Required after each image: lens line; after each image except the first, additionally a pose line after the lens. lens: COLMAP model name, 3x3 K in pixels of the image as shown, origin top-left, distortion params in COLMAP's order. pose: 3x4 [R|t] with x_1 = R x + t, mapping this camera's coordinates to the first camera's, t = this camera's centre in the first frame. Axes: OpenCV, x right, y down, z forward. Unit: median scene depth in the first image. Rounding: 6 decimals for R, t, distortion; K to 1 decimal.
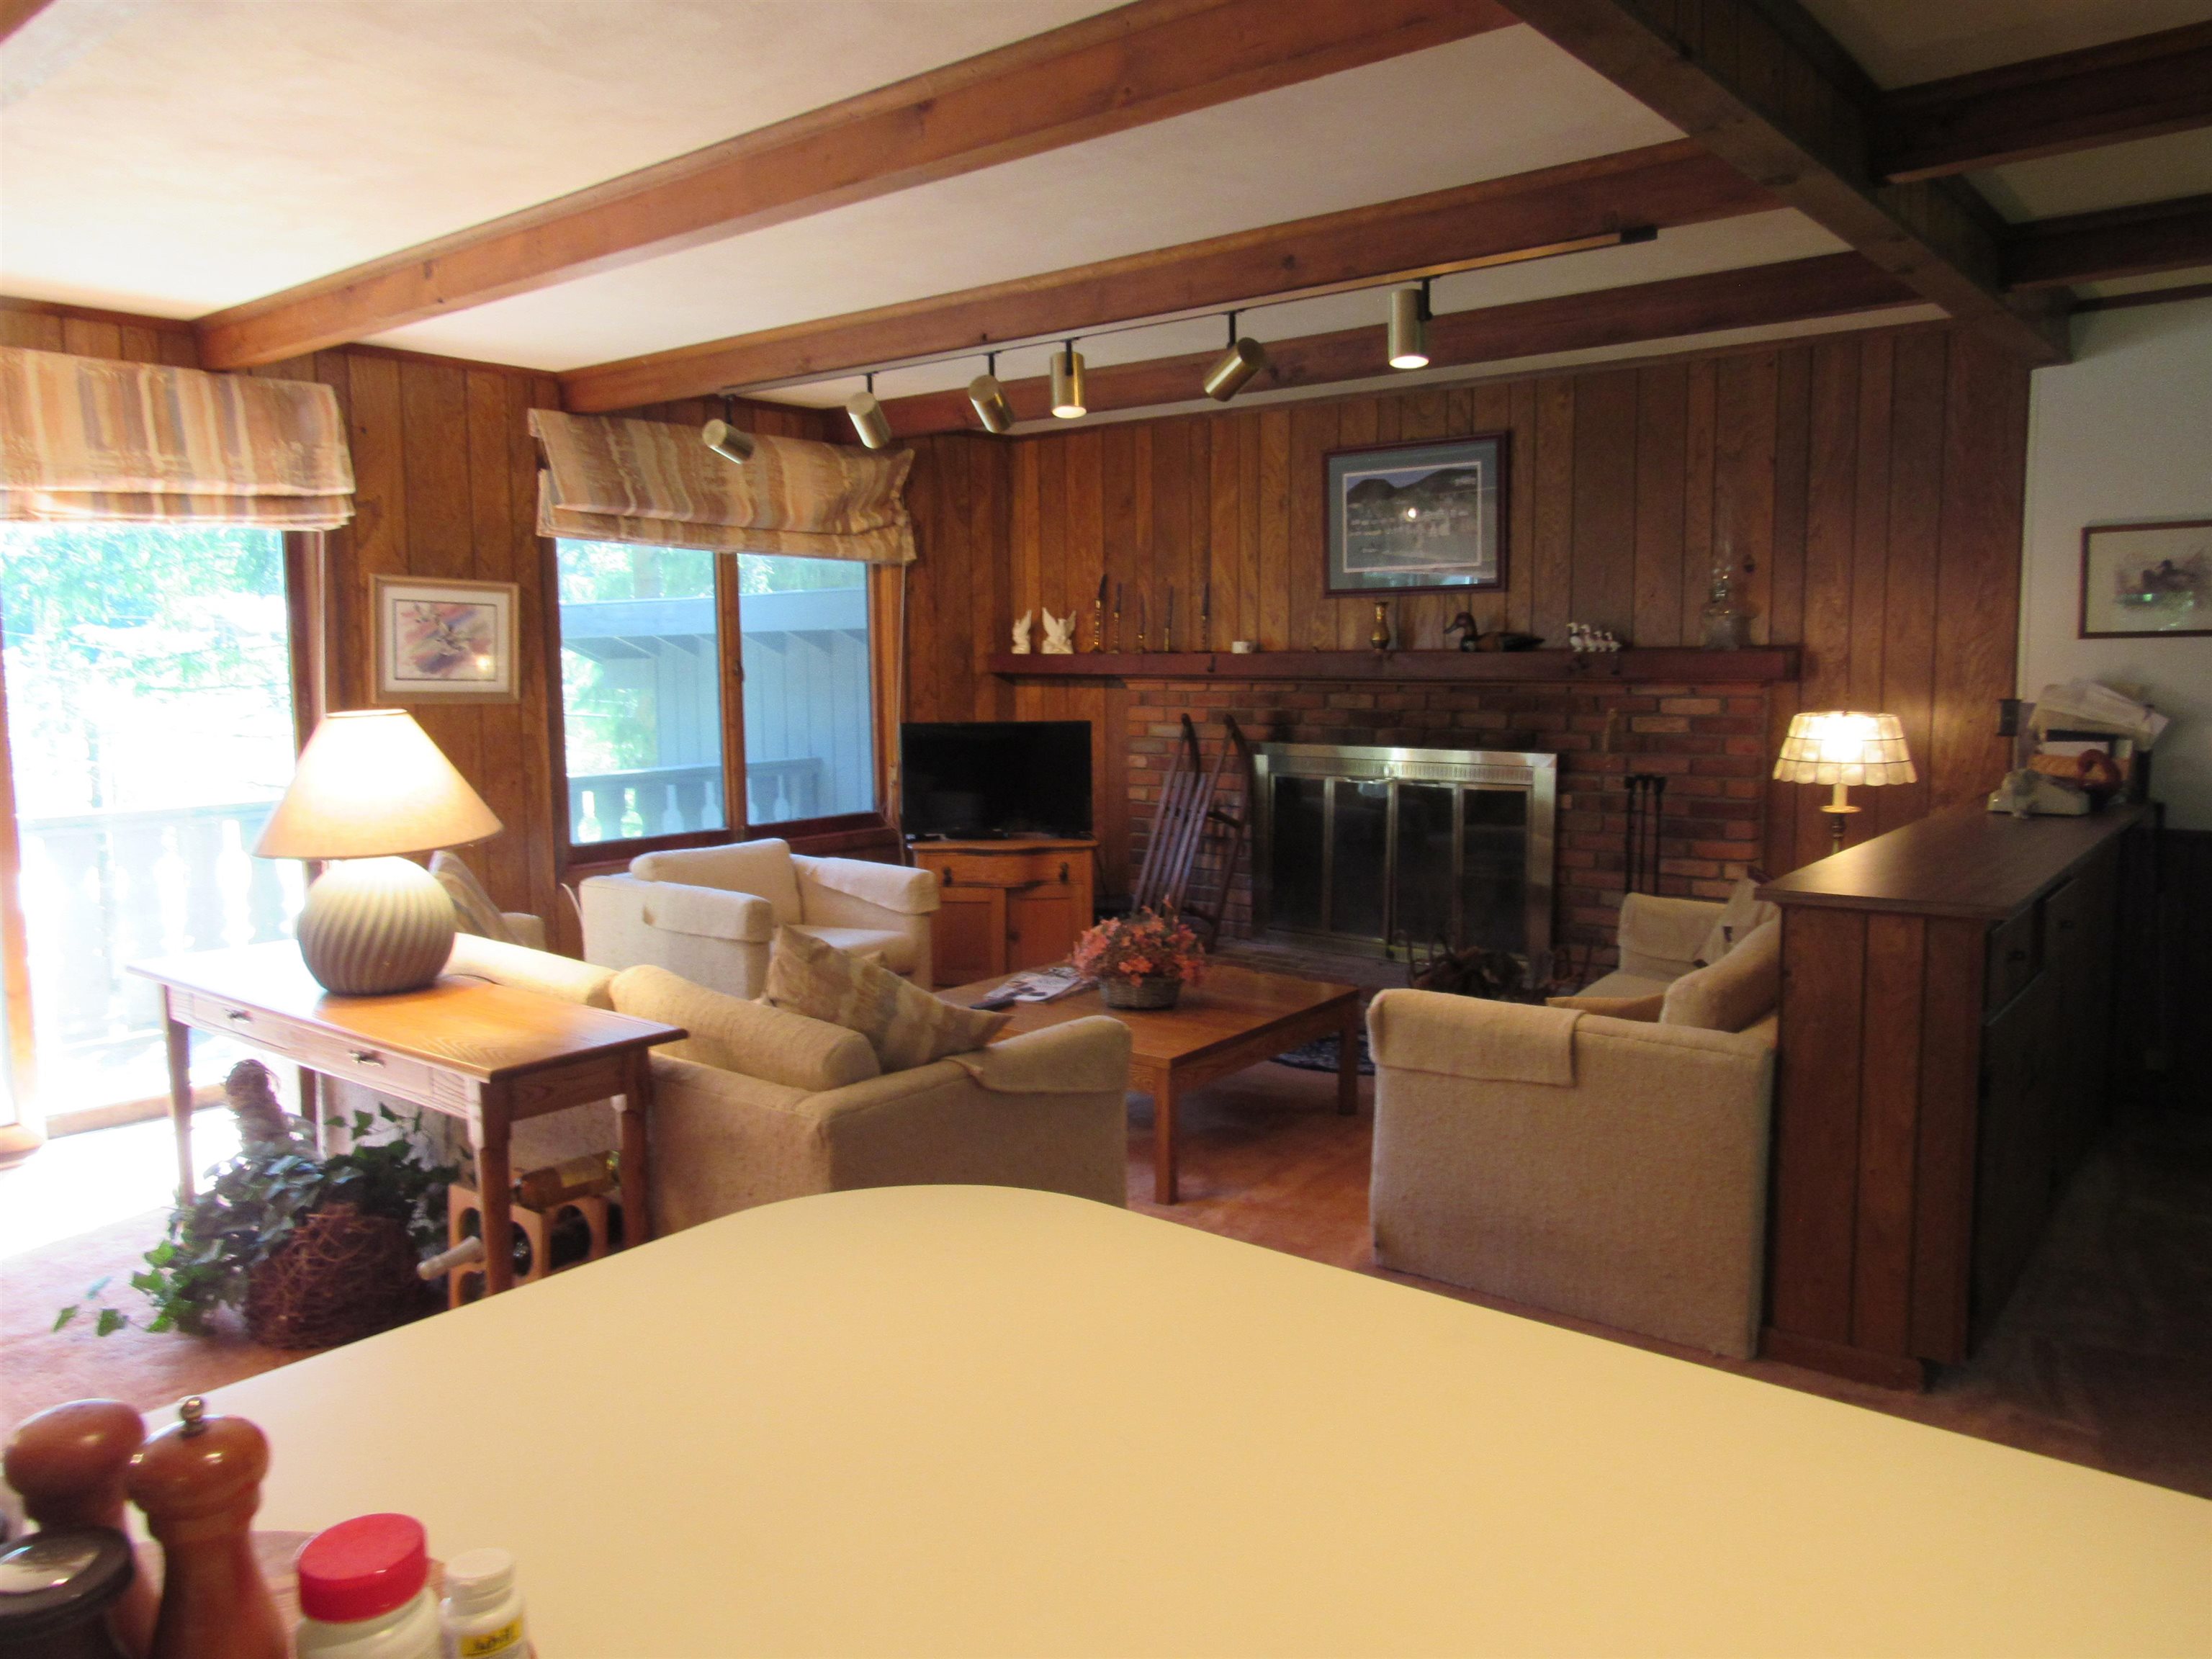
lens RADIAL K [[1575.8, 0, 1106.0], [0, 1575.8, 826.6], [0, 0, 1]] dist [-0.029023, 0.008415]
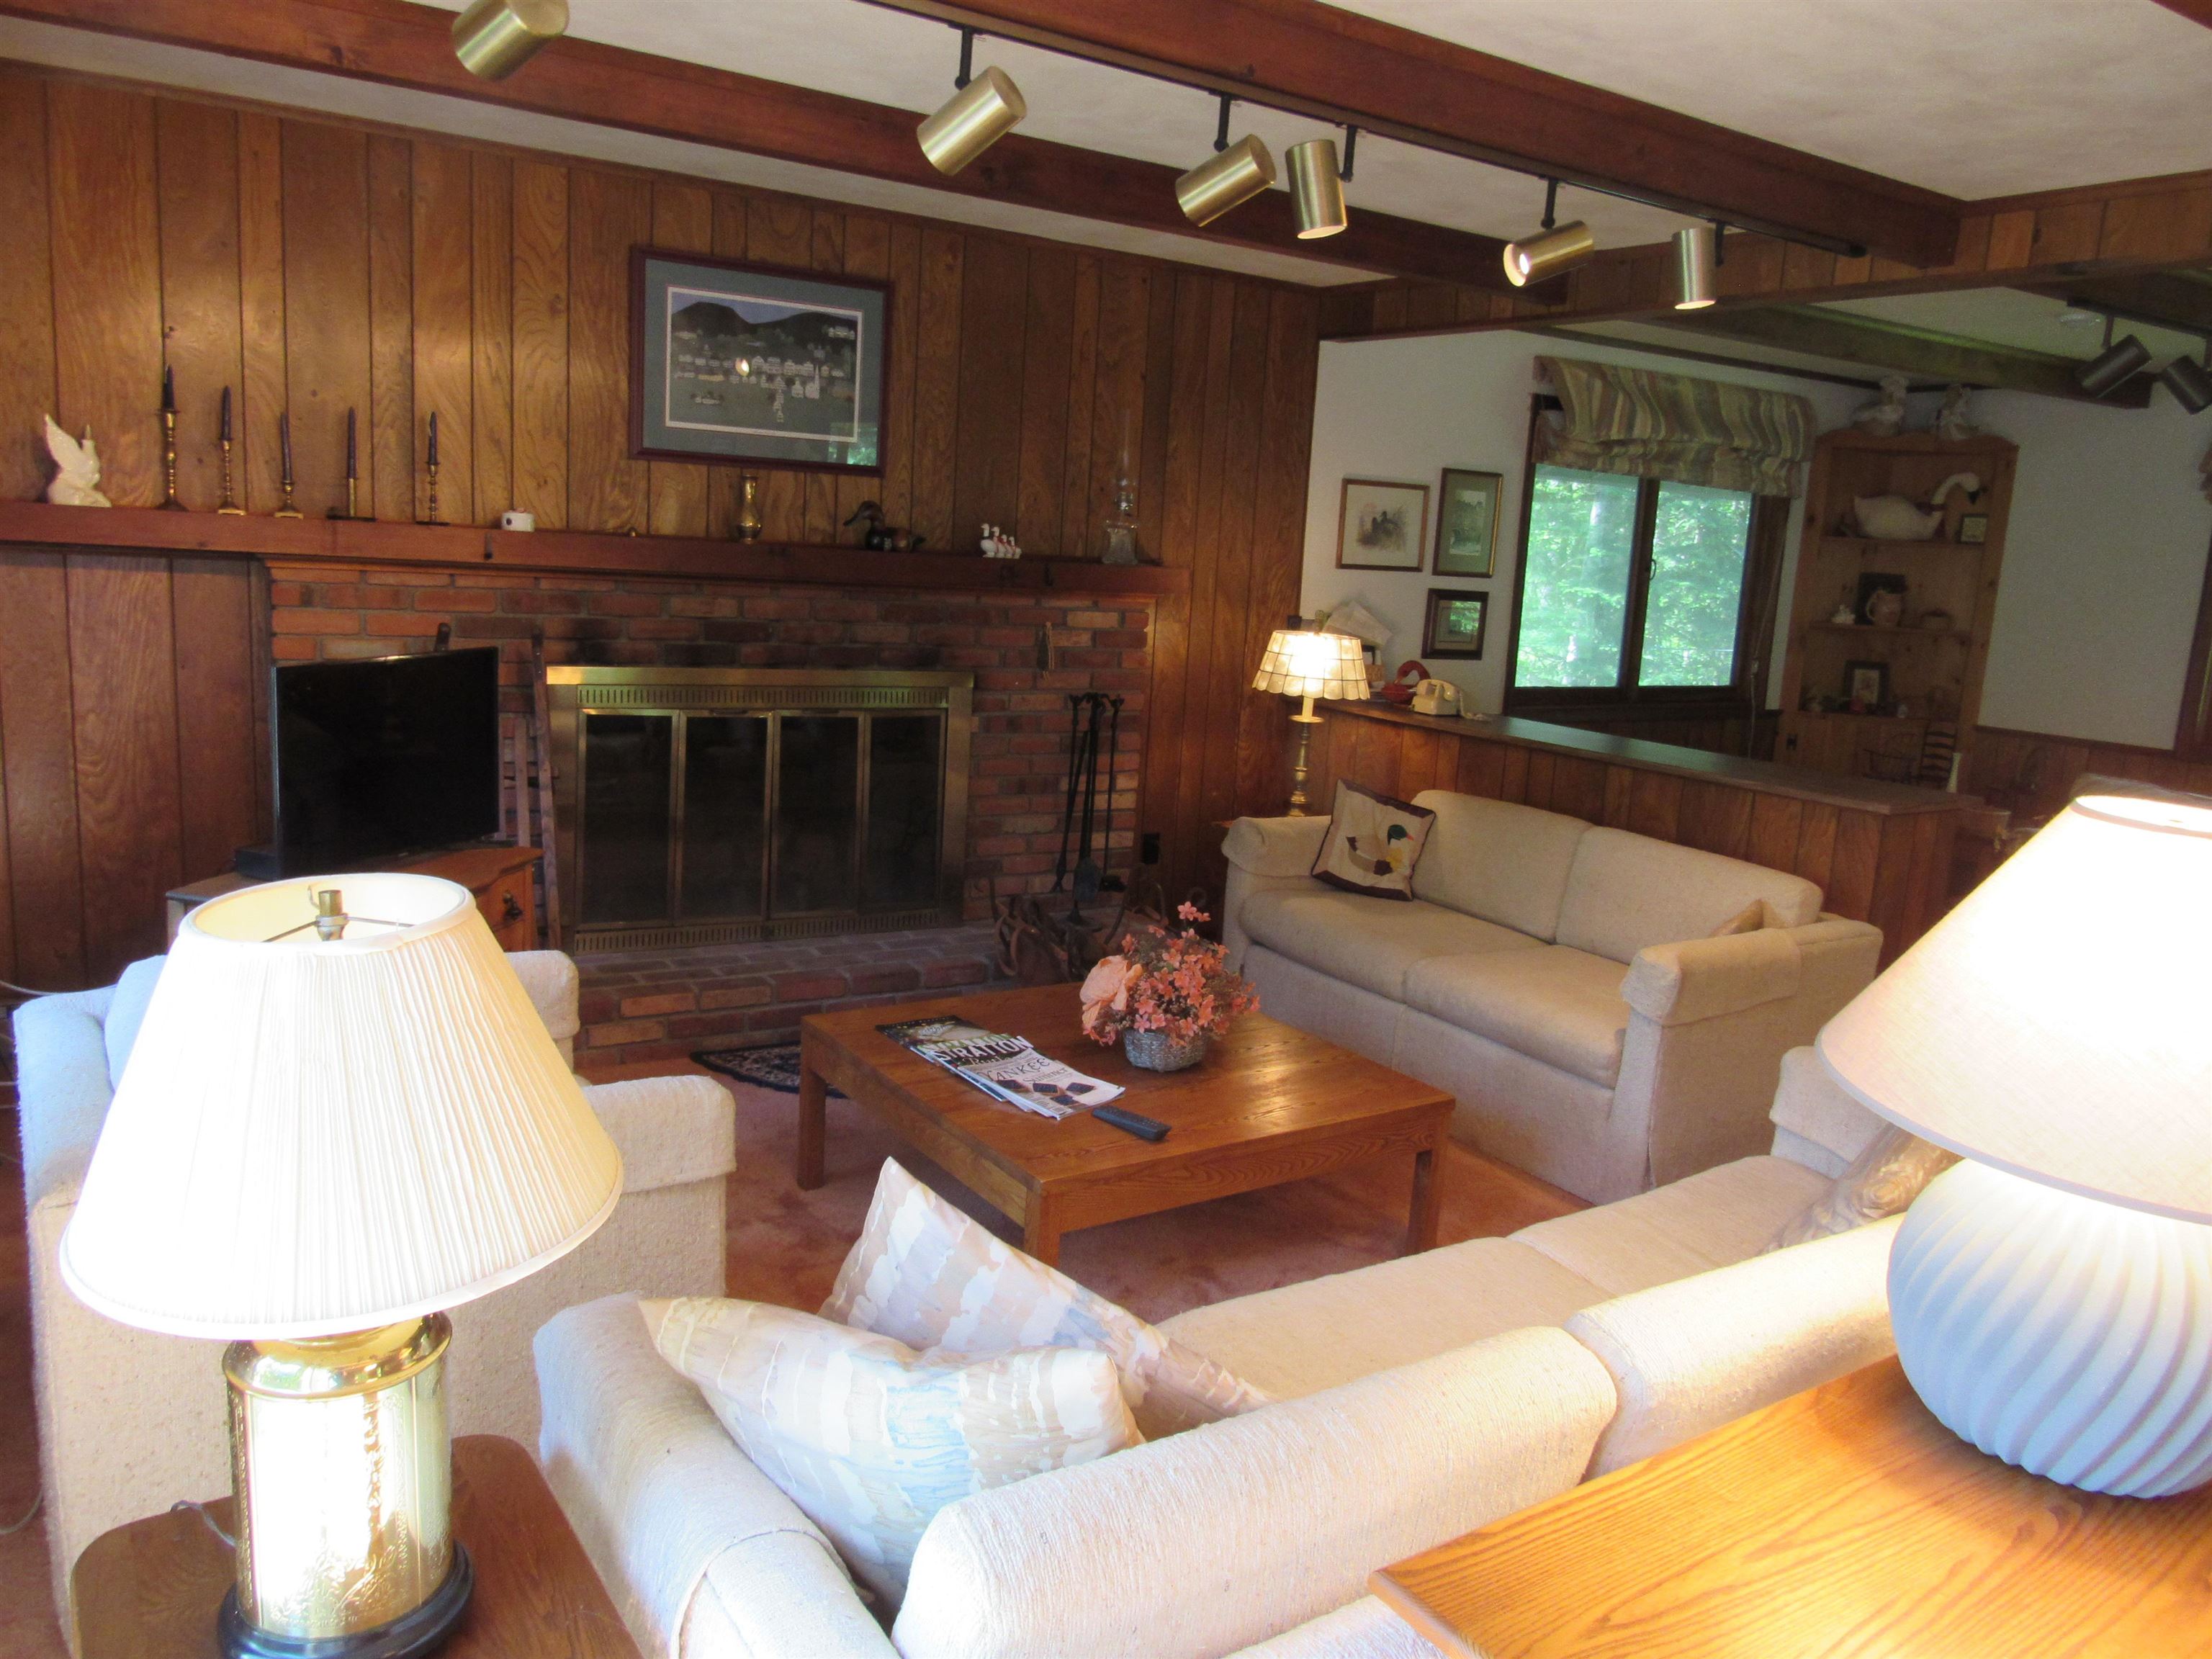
lens RADIAL K [[1575.8, 0, 1102.0], [0, 1575.8, 832.2], [0, 0, 1]] dist [-0.029023, 0.008415]
pose [[0.321203, -0.140796, 0.936485, -0.546024], [0.039095, 0.990015, 0.135435, -0.075325], [-0.946203, -0.006891, 0.323500, 0.649877]]
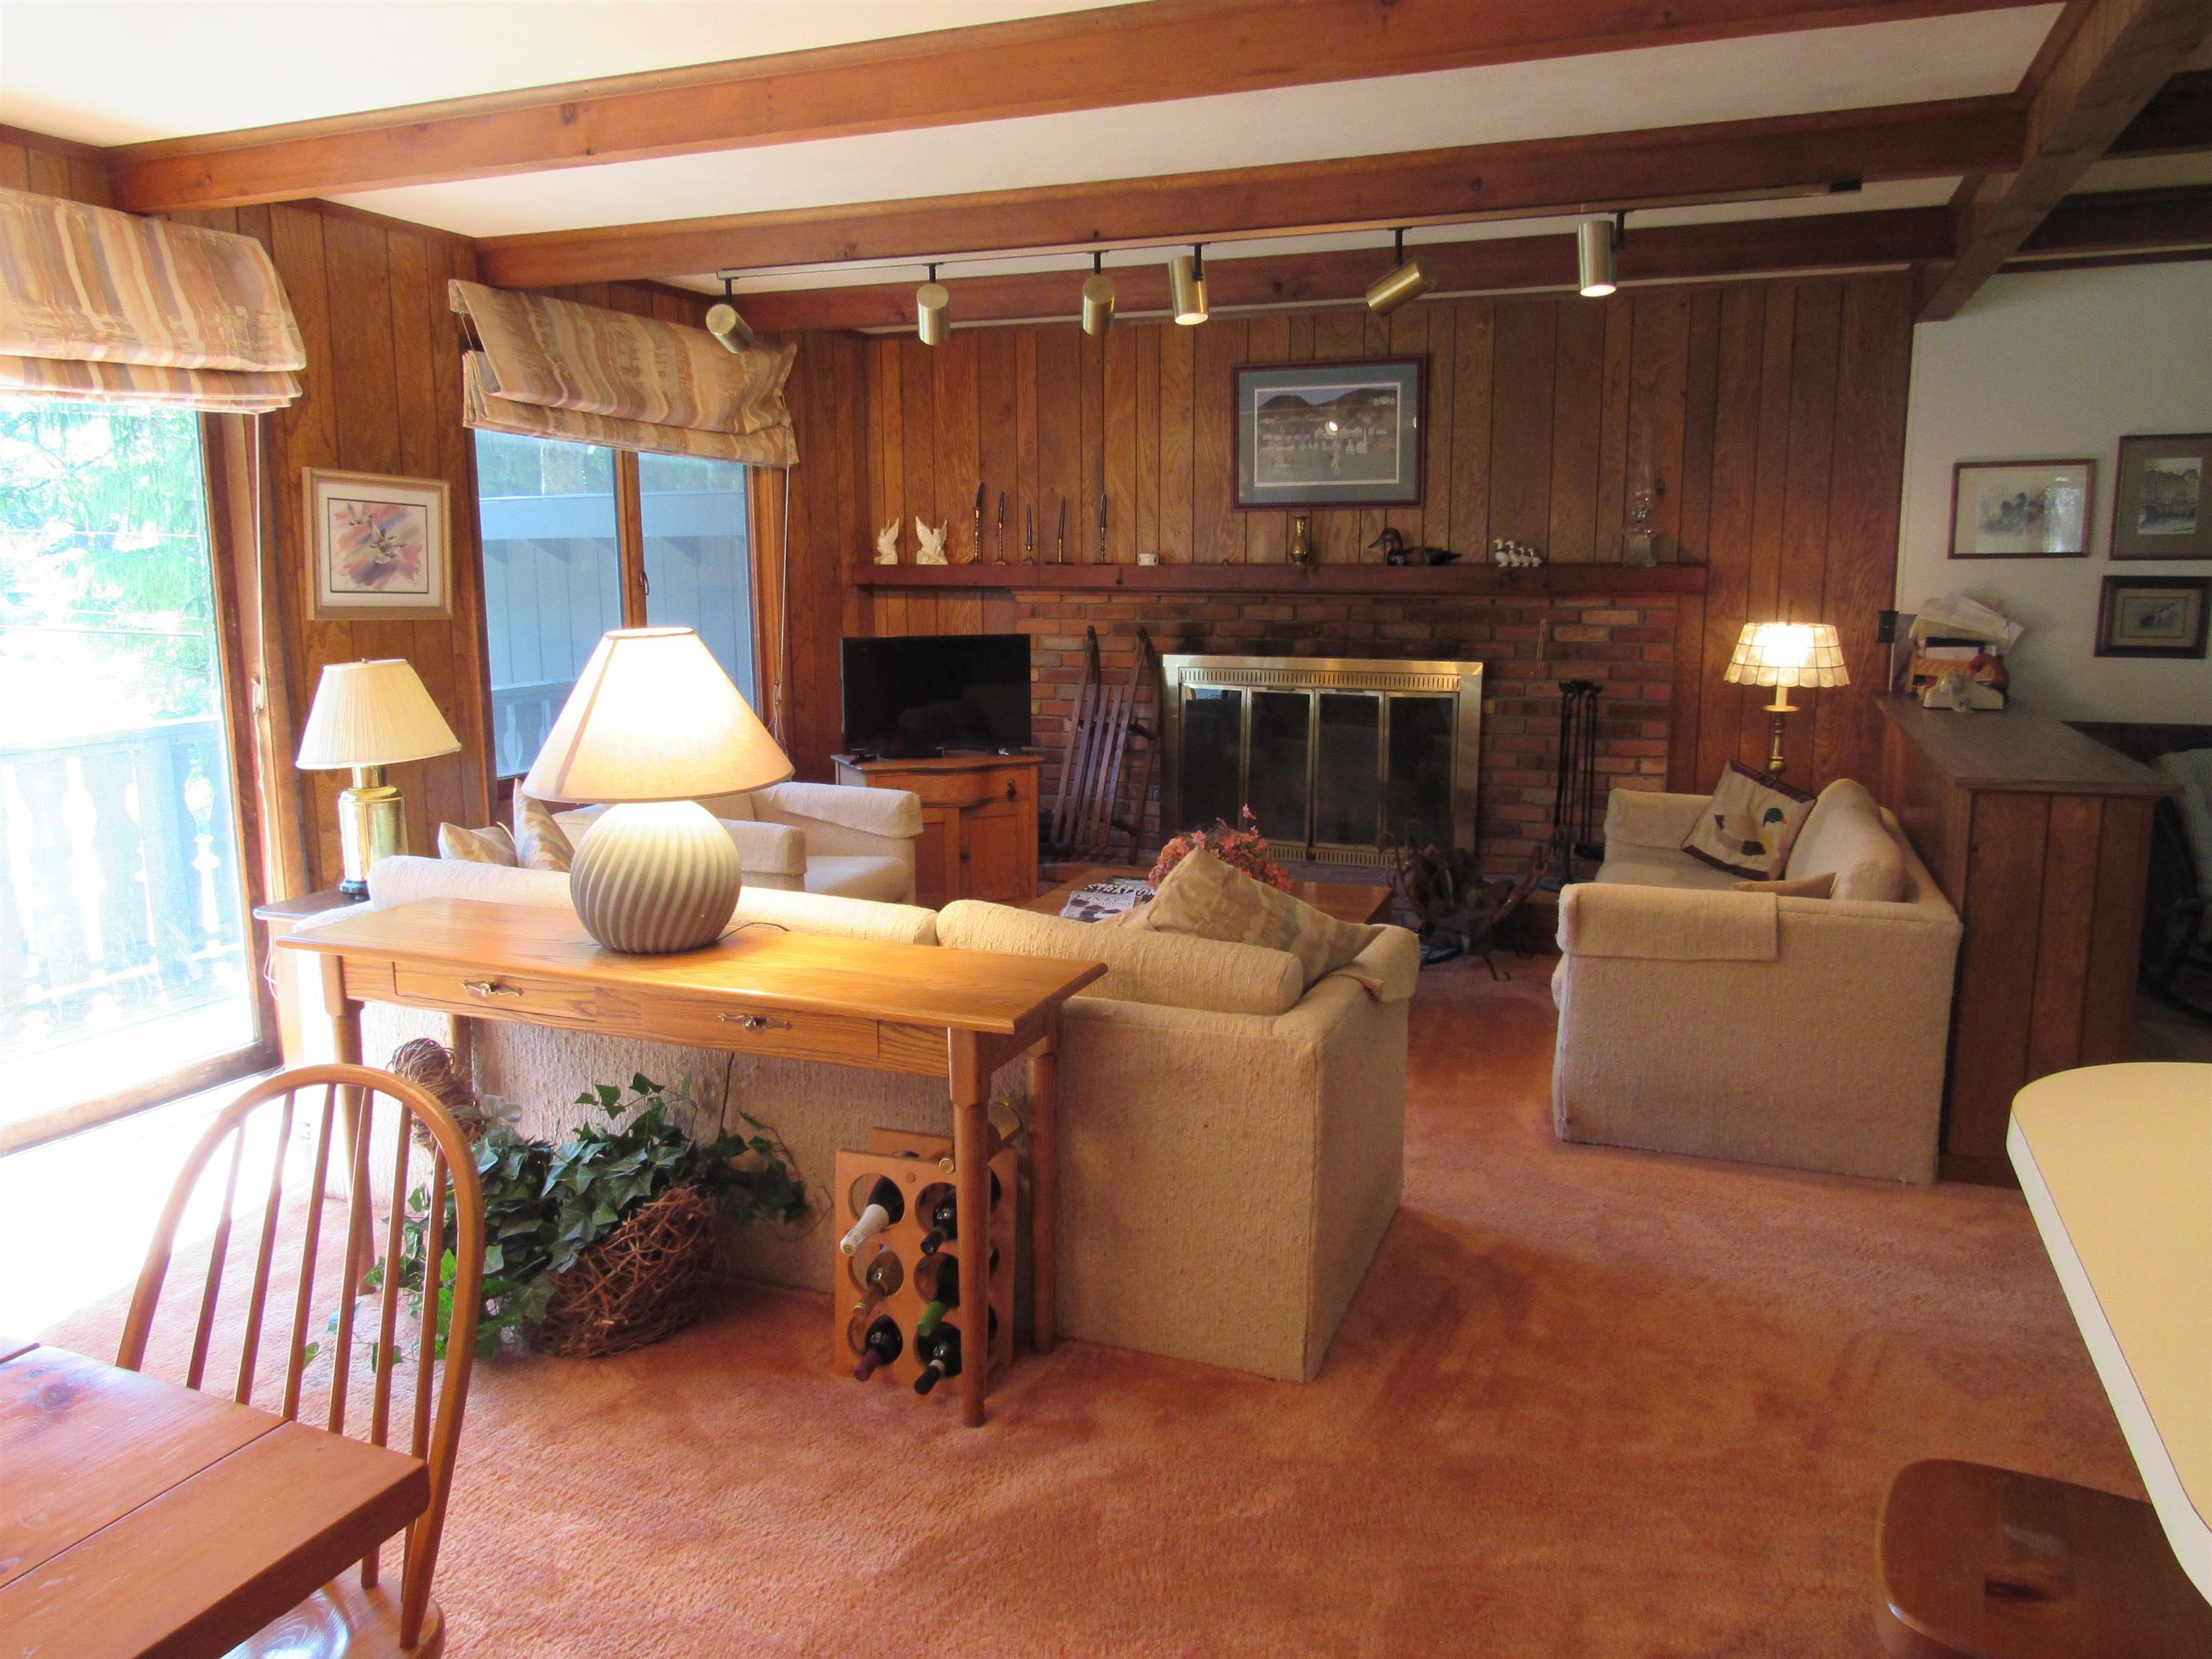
lens RADIAL K [[1575.8, 0, 1104.2], [0, 1575.8, 827.9], [0, 0, 1]] dist [-0.029023, 0.008415]
pose [[0.955199, -0.043027, 0.292820, -0.282528], [0.026341, 0.997809, 0.060691, -0.005543], [-0.294790, -0.050259, 0.954240, 0.047983]]
